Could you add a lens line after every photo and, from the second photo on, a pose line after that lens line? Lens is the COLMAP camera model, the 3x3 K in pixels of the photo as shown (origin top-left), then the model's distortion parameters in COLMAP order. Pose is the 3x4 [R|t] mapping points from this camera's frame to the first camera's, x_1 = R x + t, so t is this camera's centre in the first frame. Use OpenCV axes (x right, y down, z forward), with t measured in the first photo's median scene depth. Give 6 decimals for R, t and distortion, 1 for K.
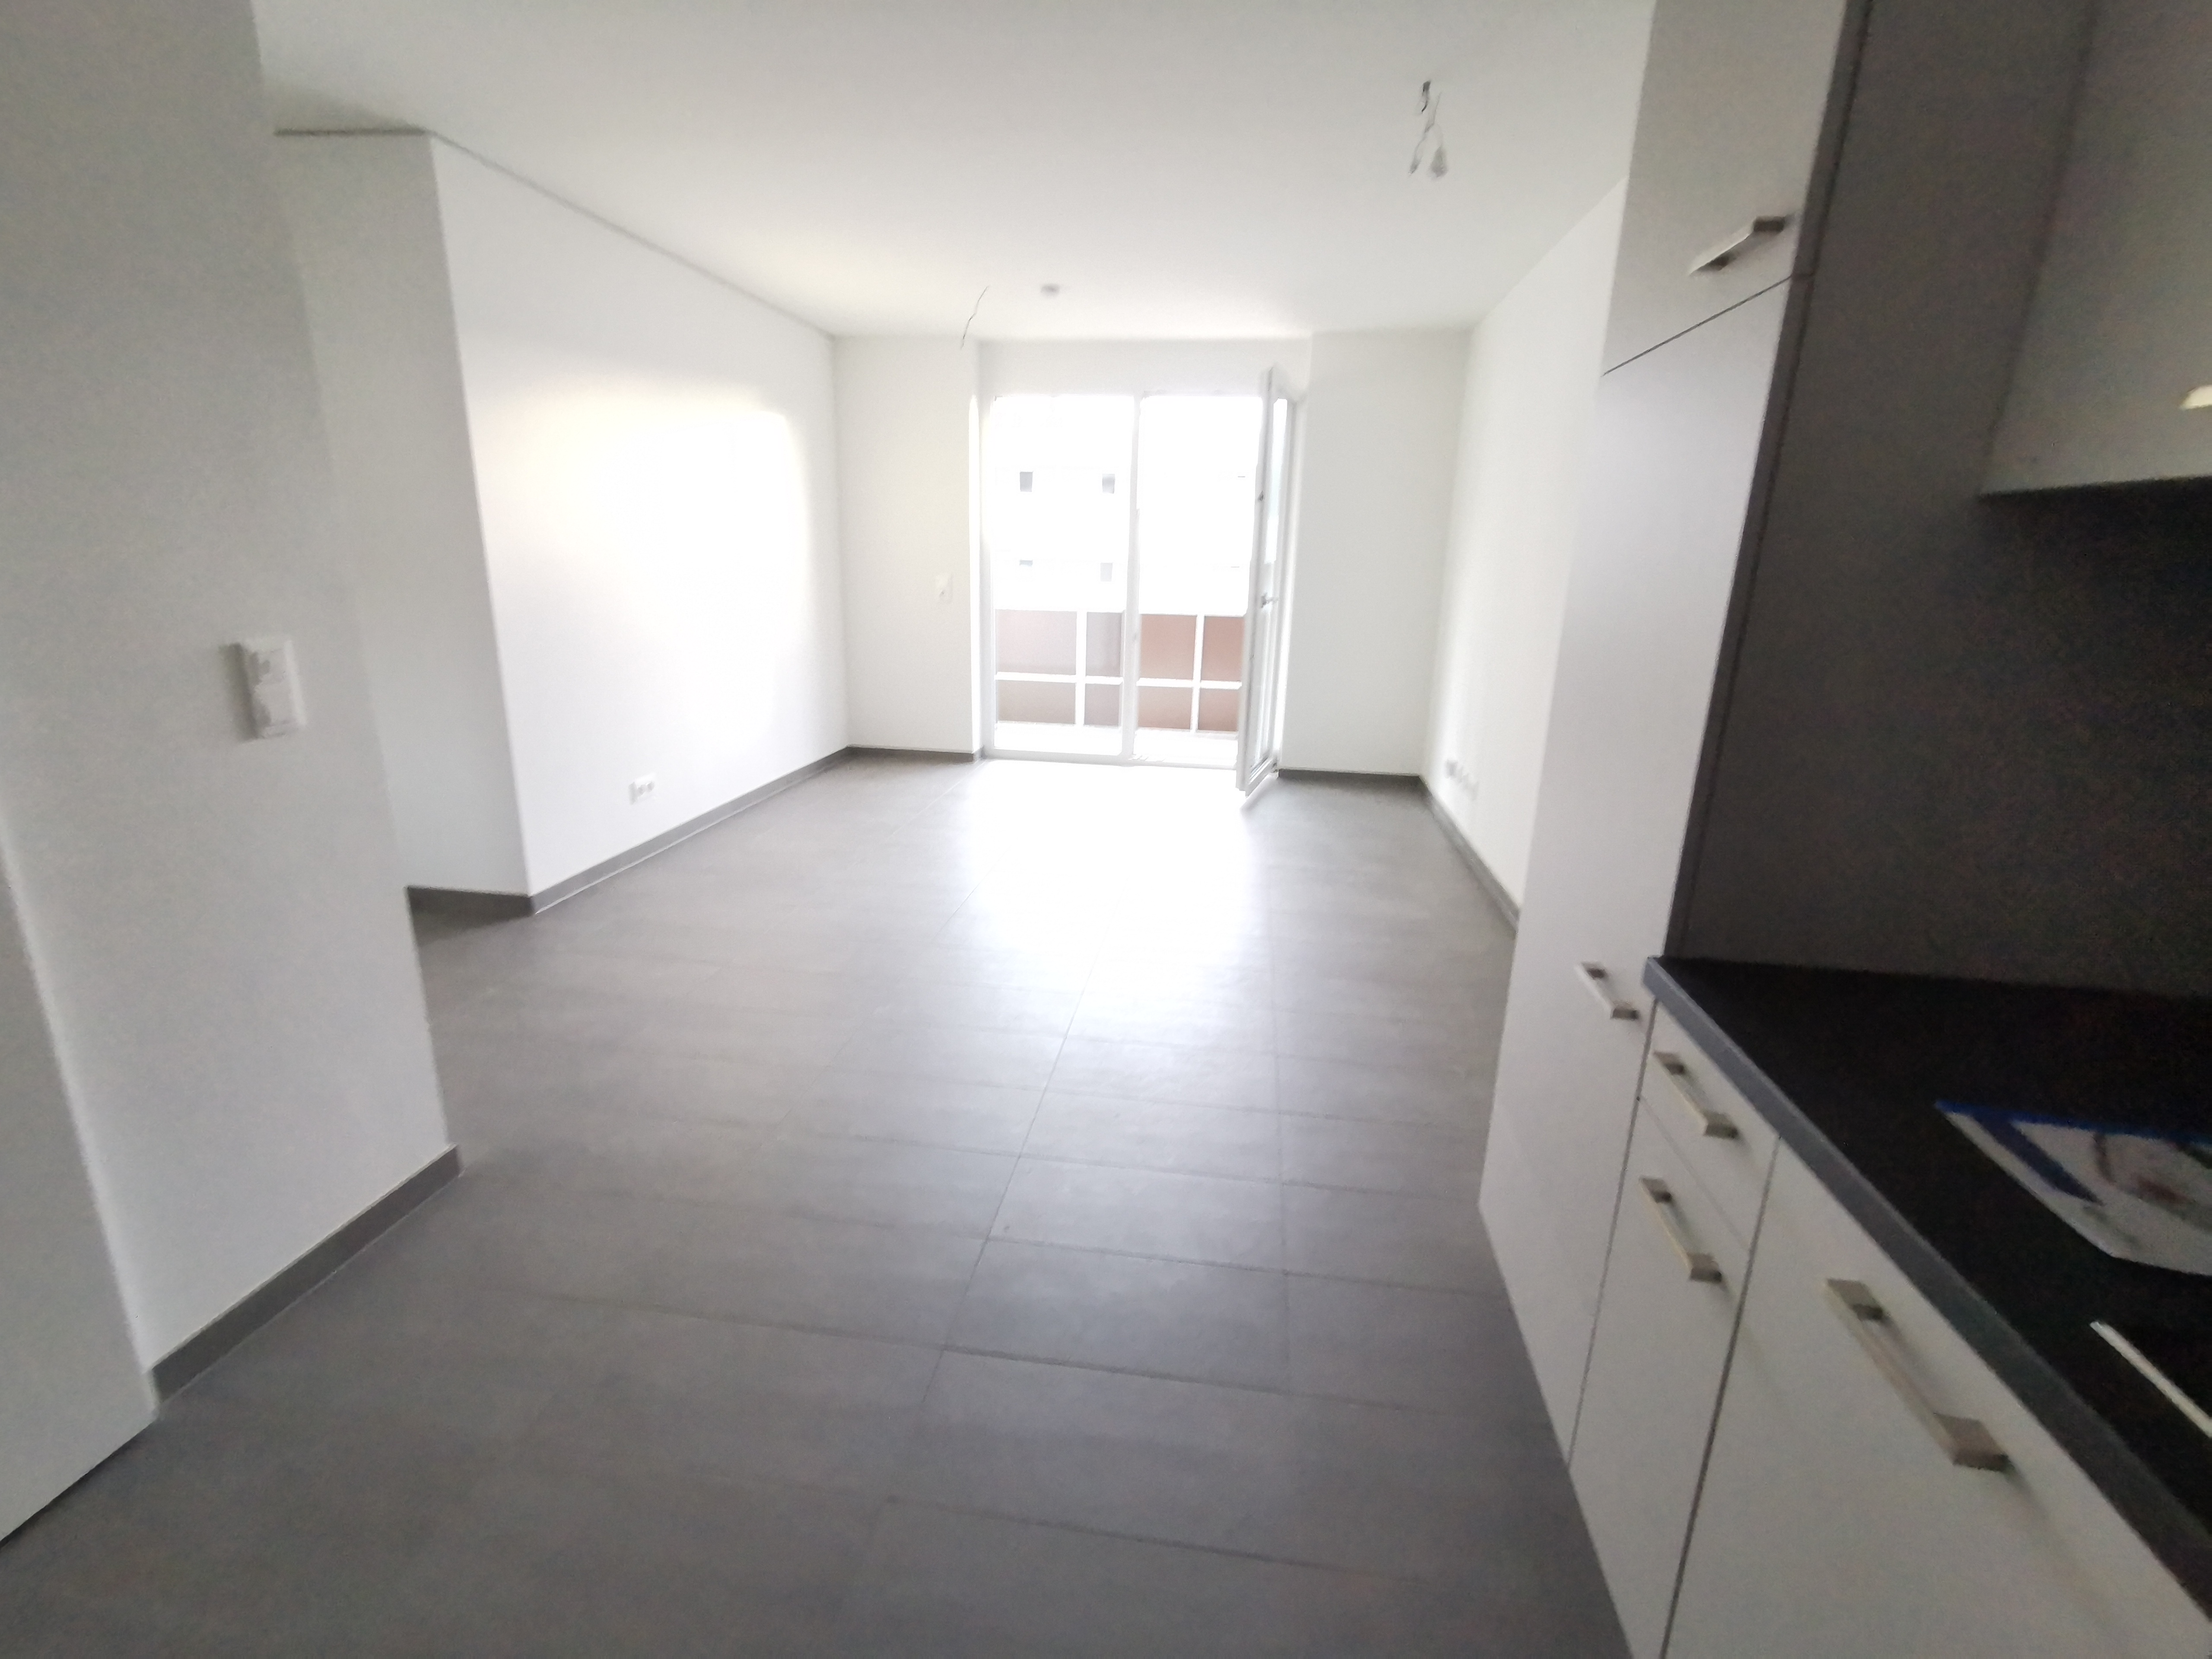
lens RADIAL K [[1016.1, 0, 1116.4], [0, 1016.1, 839.2], [0, 0, 1]] dist [-0.007693, 0.008897]
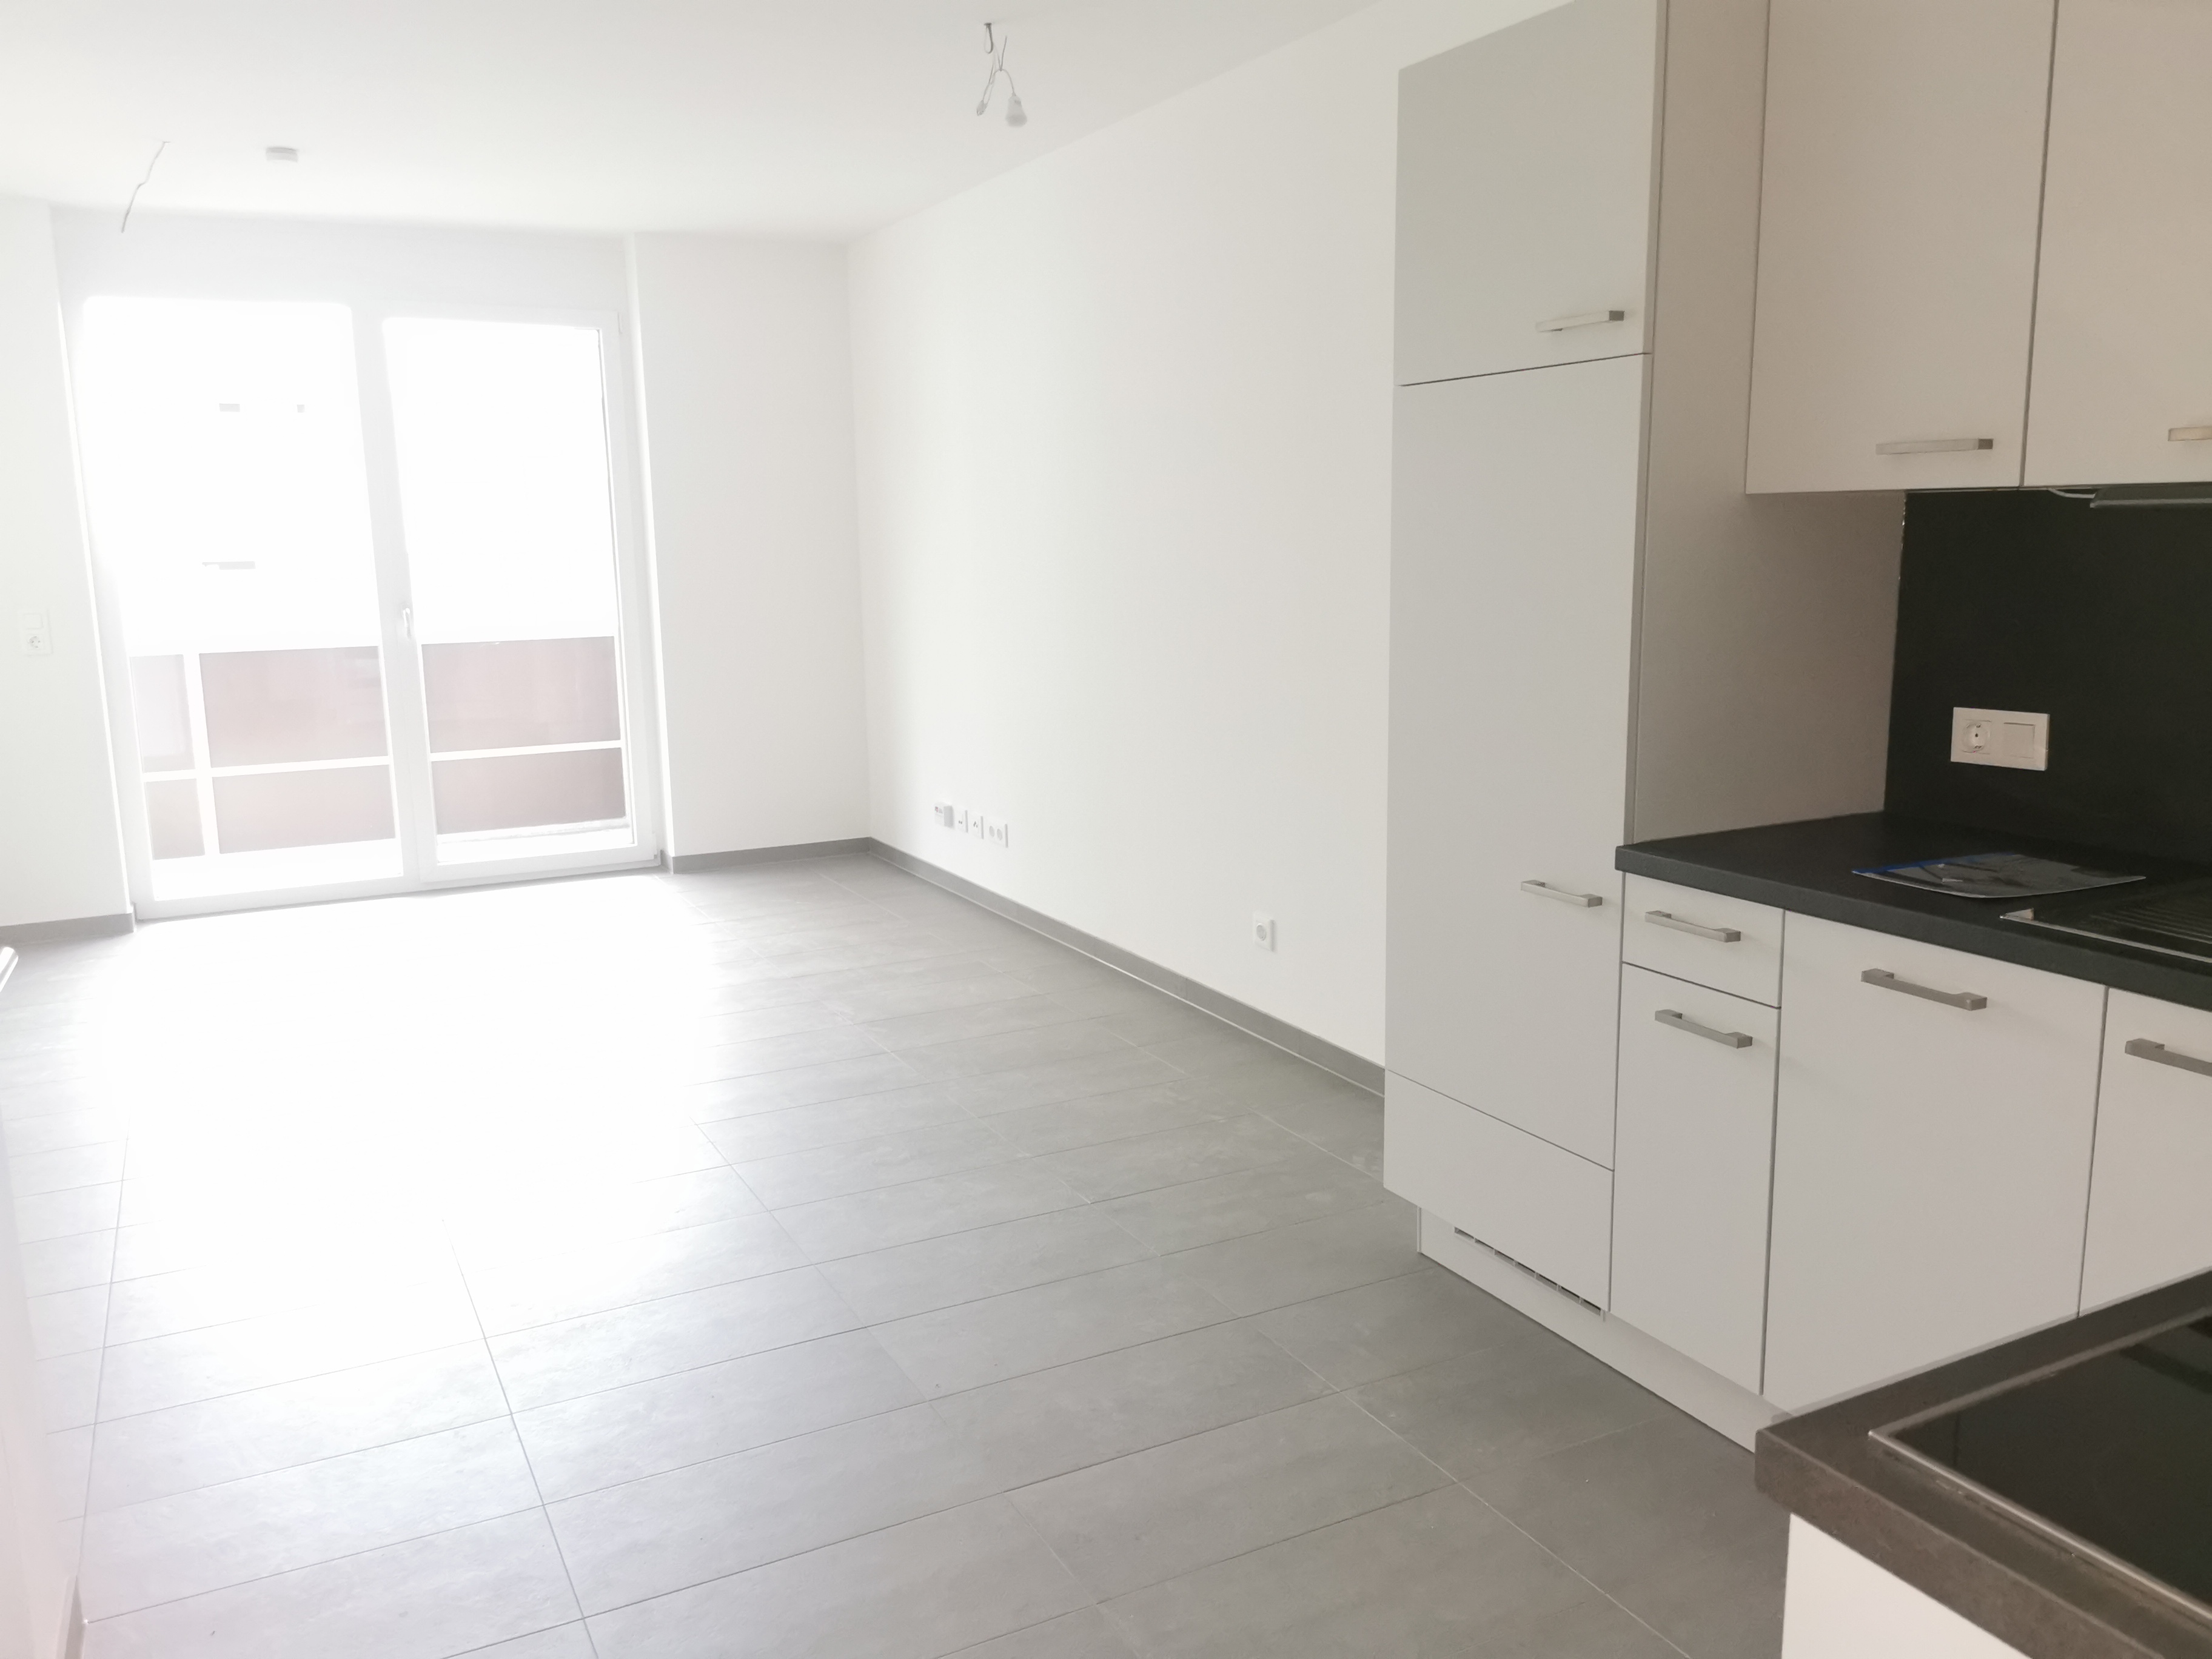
lens RADIAL K [[1689.6, 0, 1095.0], [0, 1689.6, 822.7], [0, 0, 1]] dist [0.037558, 0.001980]
pose [[0.811757, -0.138058, 0.567442, -0.265032], [0.193102, 0.980454, -0.037699, 0.003328], [-0.551146, 0.140177, 0.822550, -0.079416]]
